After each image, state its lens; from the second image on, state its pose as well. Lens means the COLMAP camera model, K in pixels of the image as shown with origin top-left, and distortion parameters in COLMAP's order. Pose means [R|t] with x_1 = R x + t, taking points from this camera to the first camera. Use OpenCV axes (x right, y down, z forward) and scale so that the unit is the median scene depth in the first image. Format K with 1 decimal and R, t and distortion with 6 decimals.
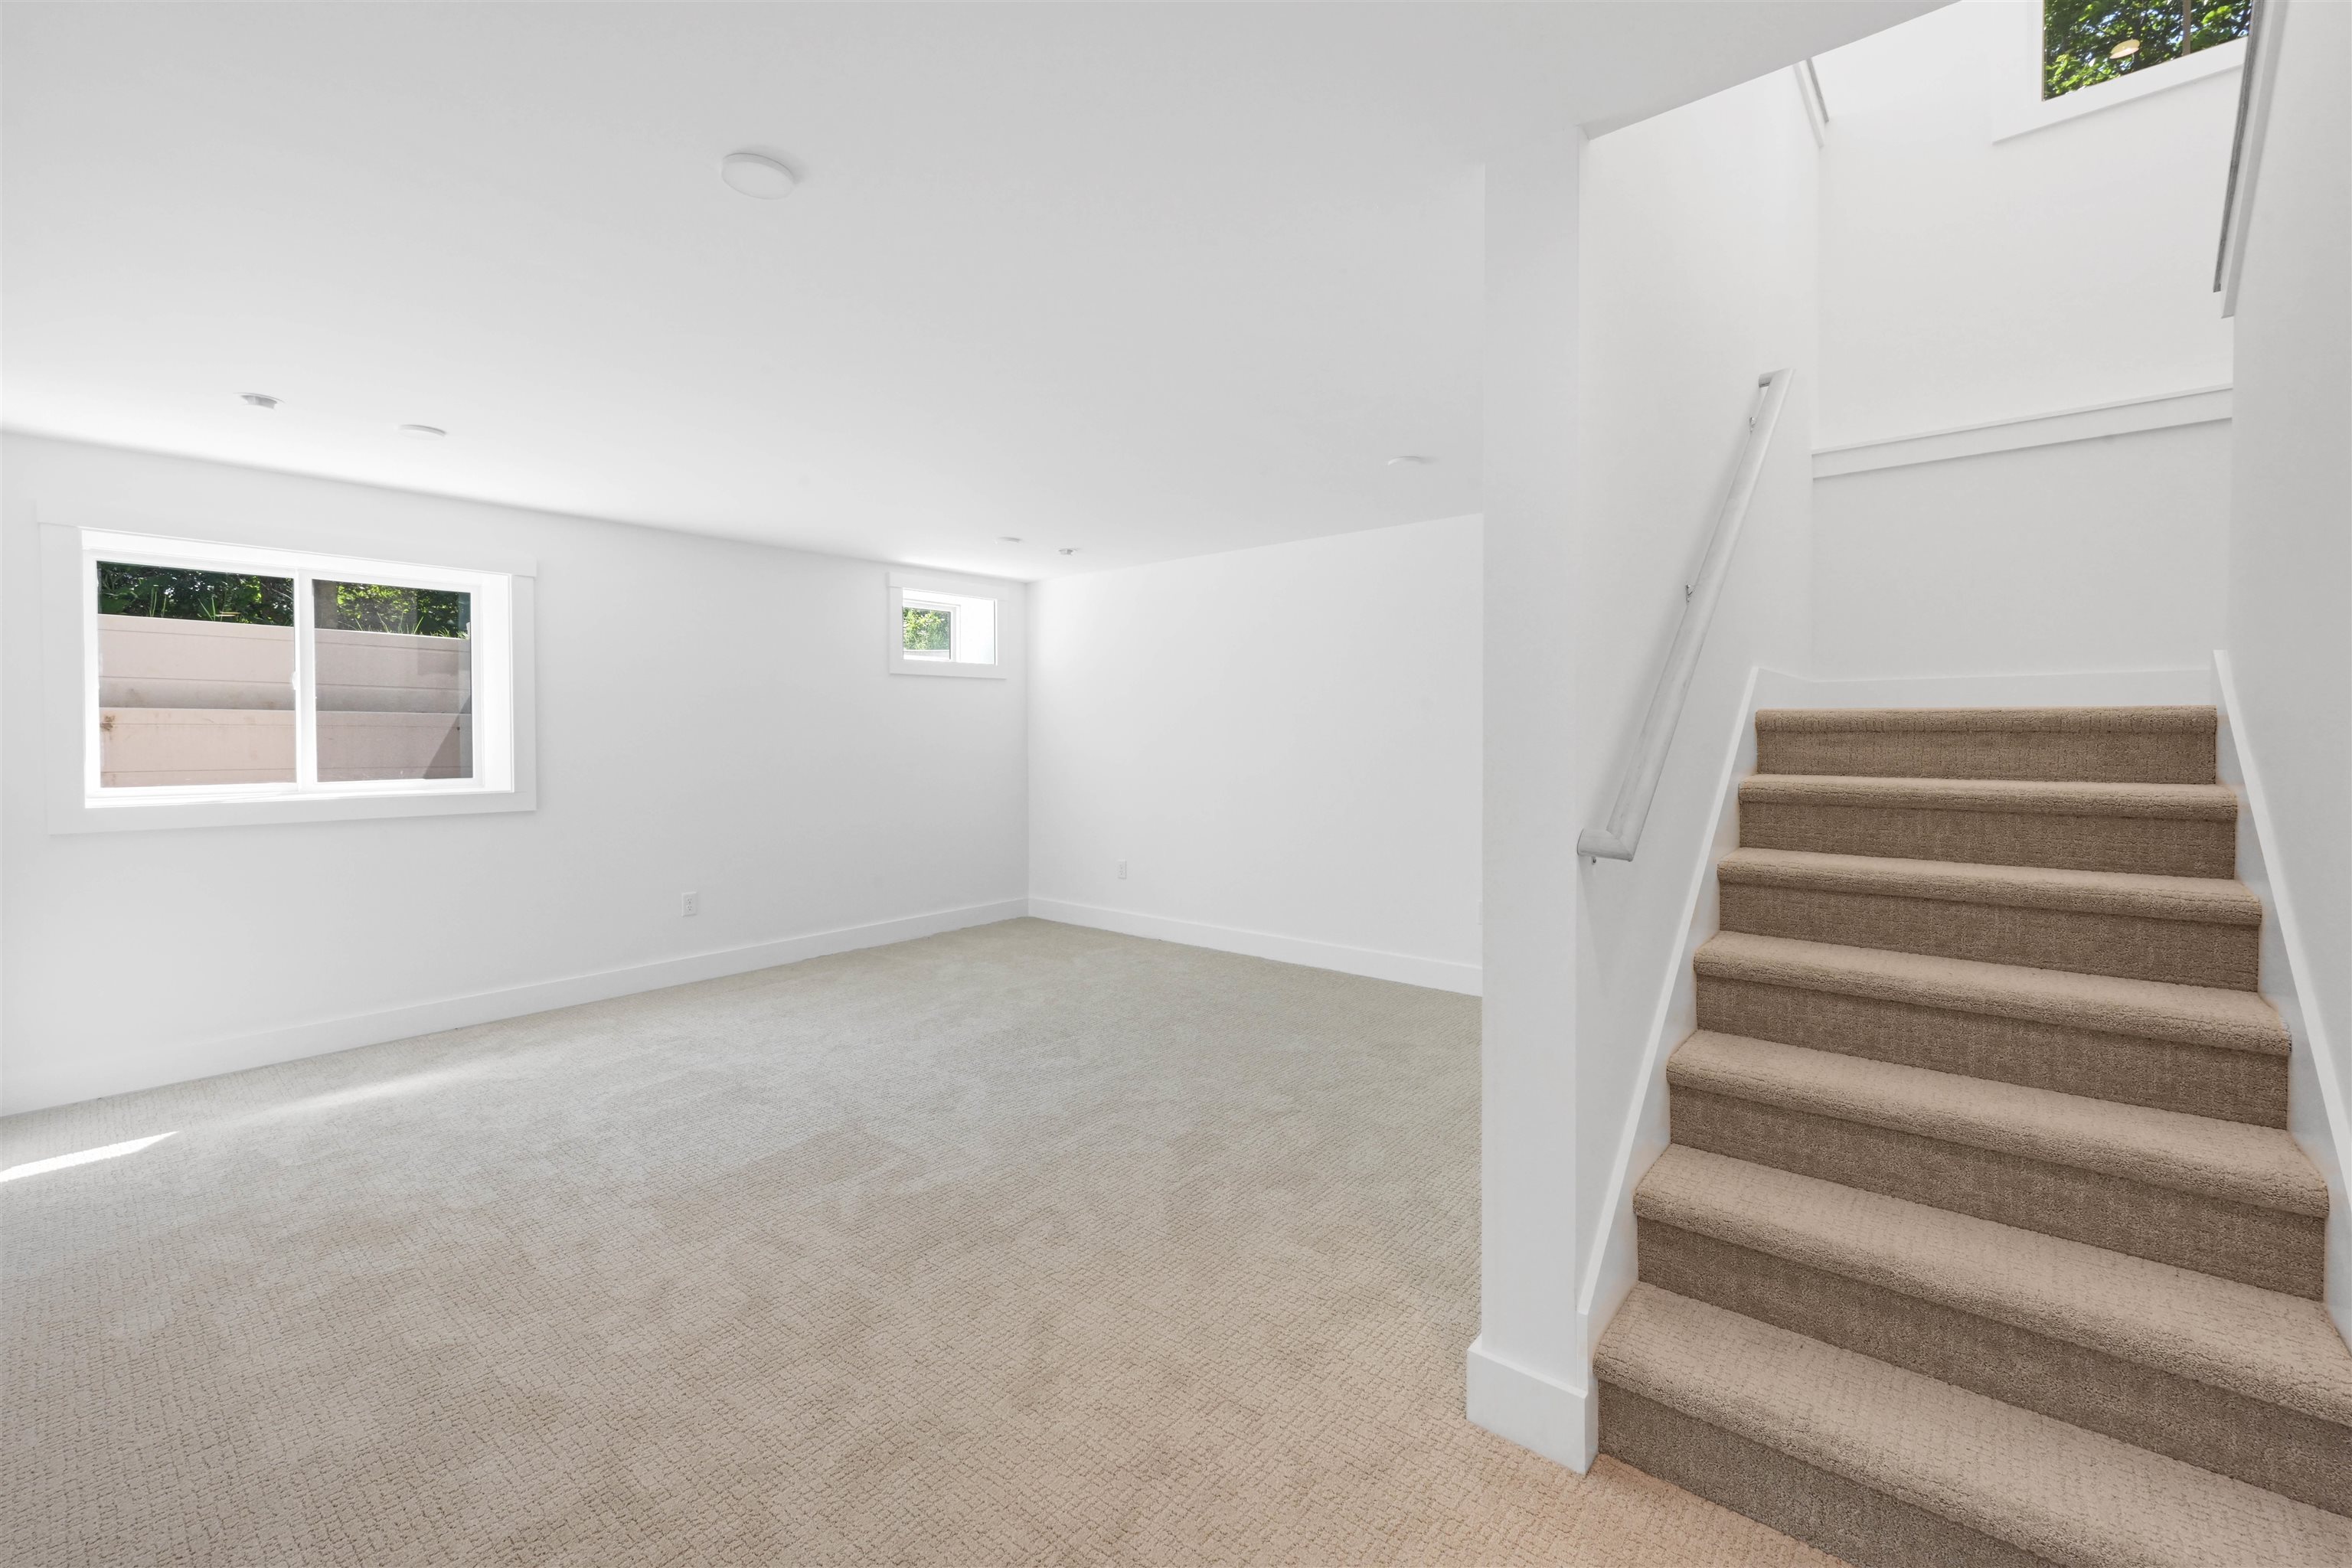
lens RADIAL K [[945.7, 0, 1183.4], [0, 945.7, 752.8], [0, 0, 1]] dist [0.000216, -0.000082]
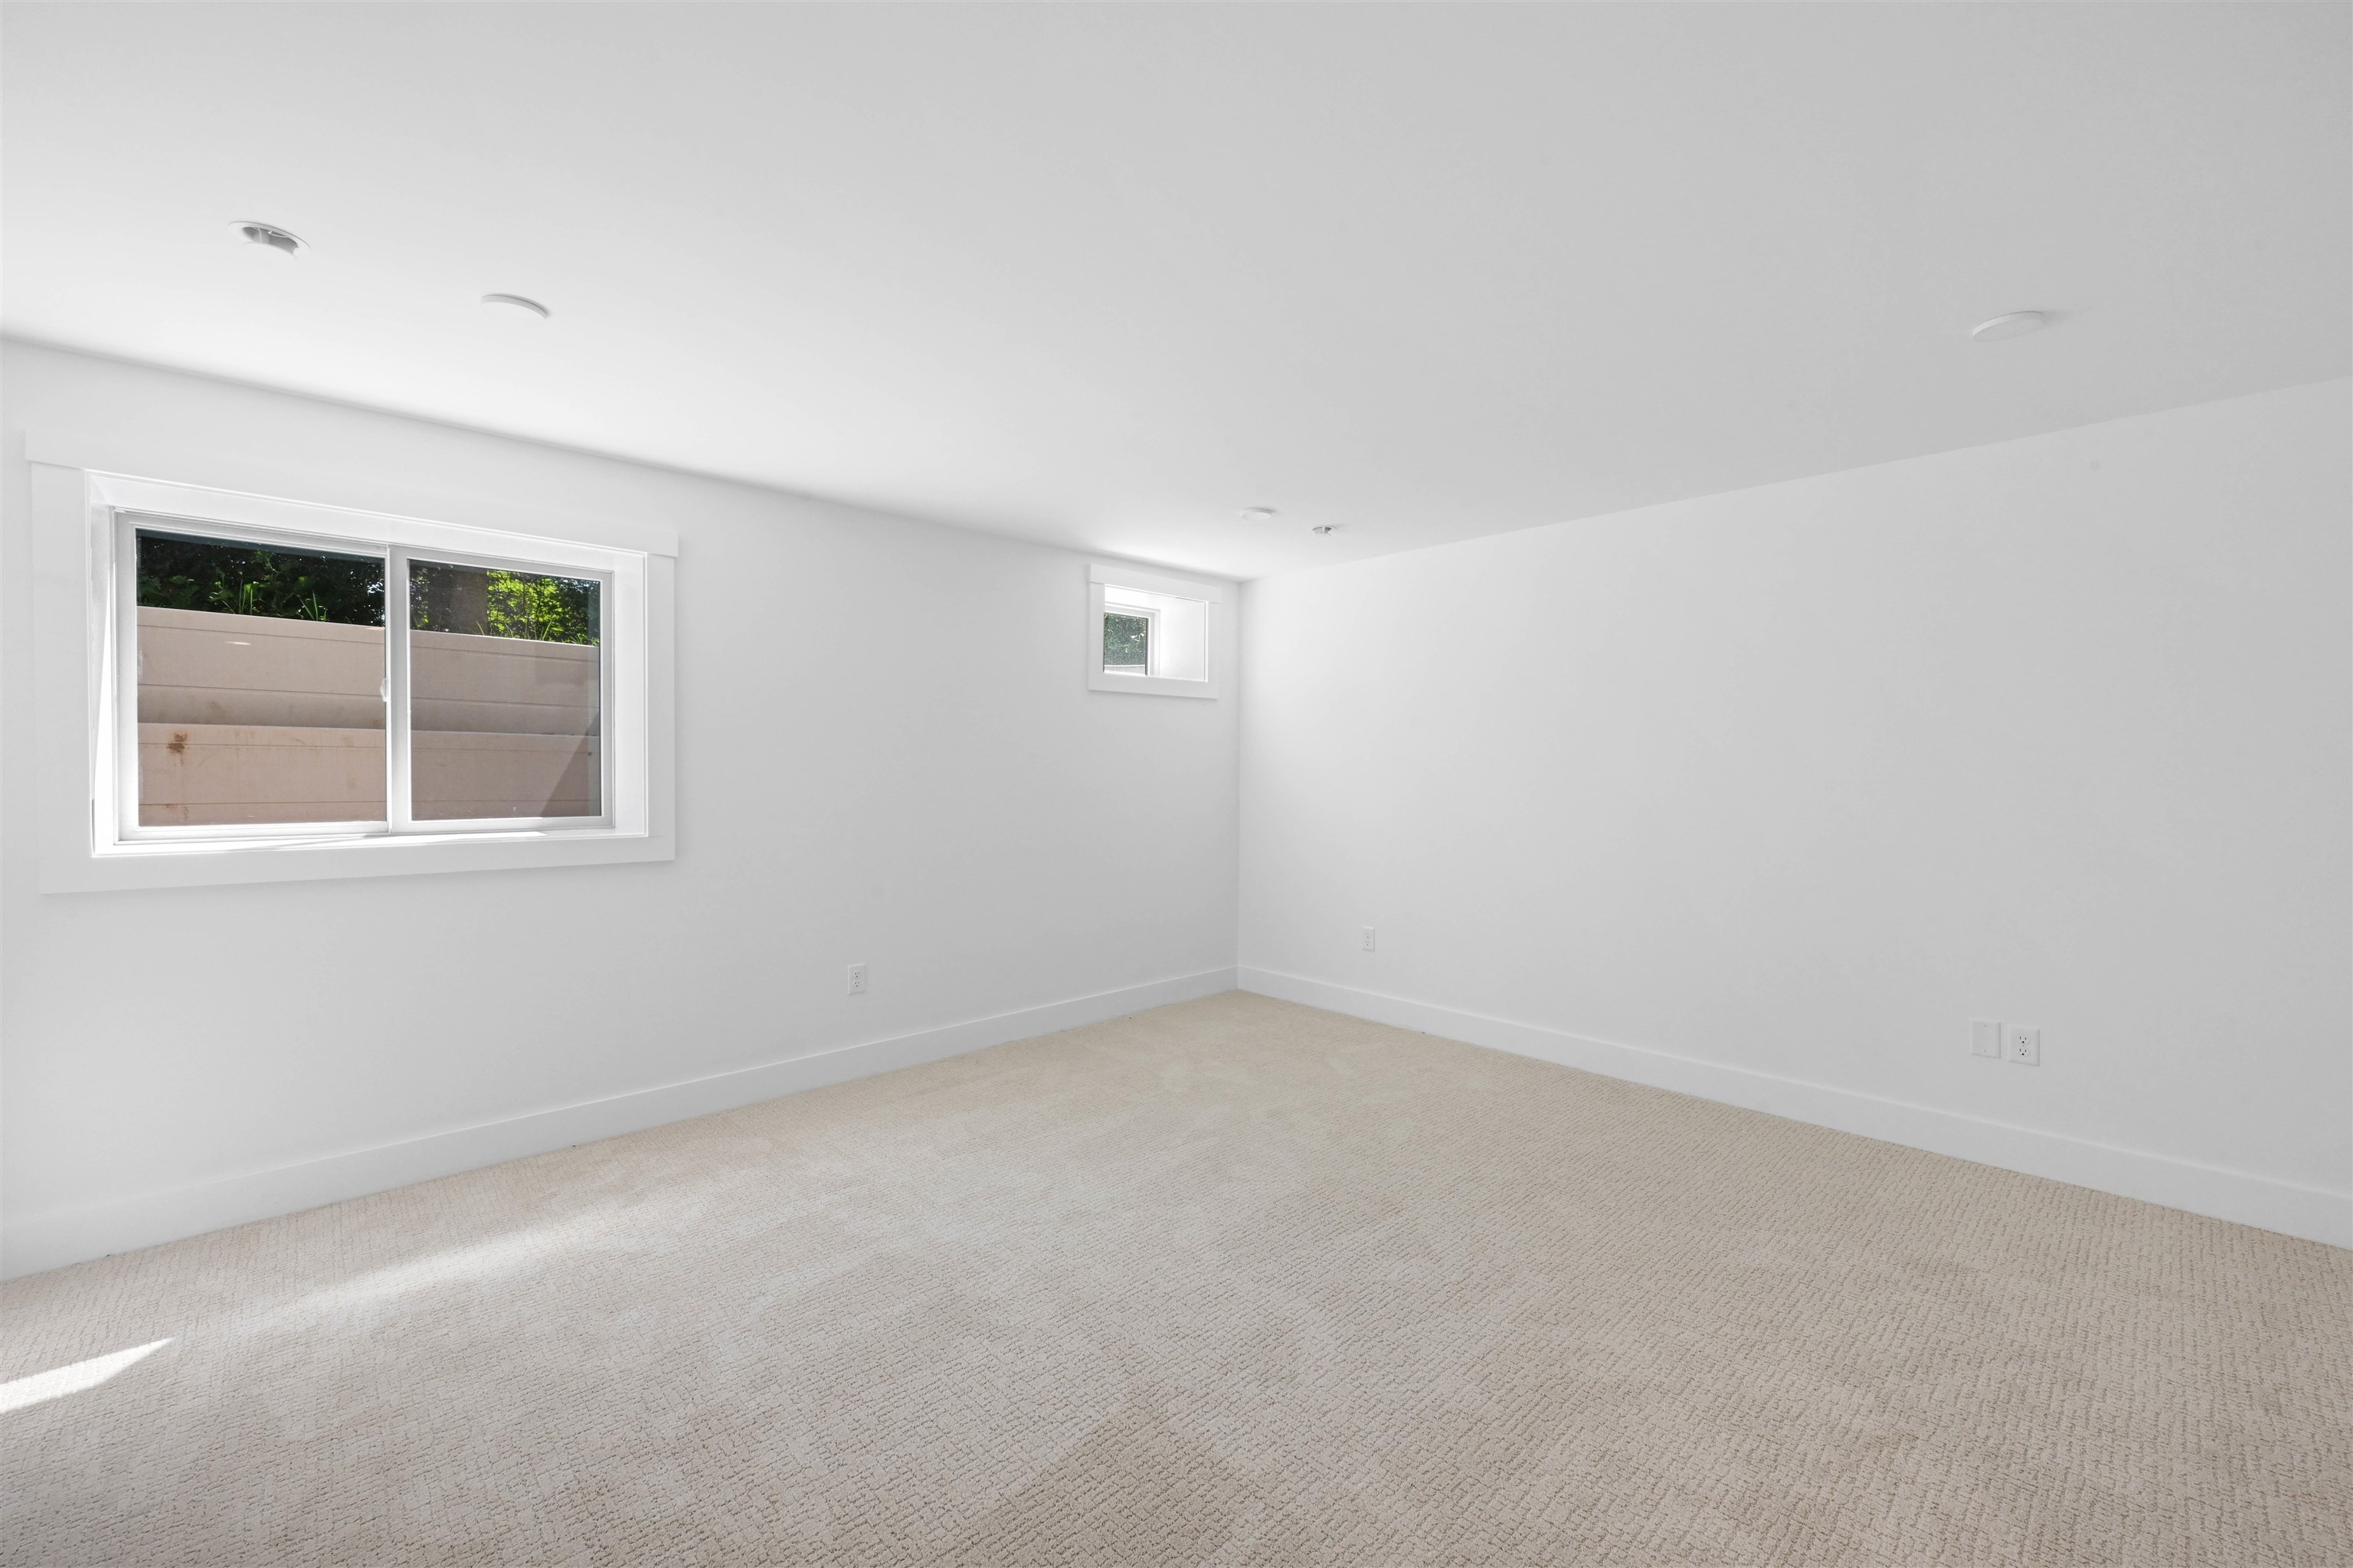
lens RADIAL K [[949.3, 0, 1186.0], [0, 949.3, 788.0], [0, 0, 1]] dist [0.000913, 0.000062]
pose [[0.993327, 0.011387, -0.114768, -0.193279], [-0.011176, 0.999934, 0.002480, -0.005155], [0.114789, -0.001181, 0.993389, 0.296240]]
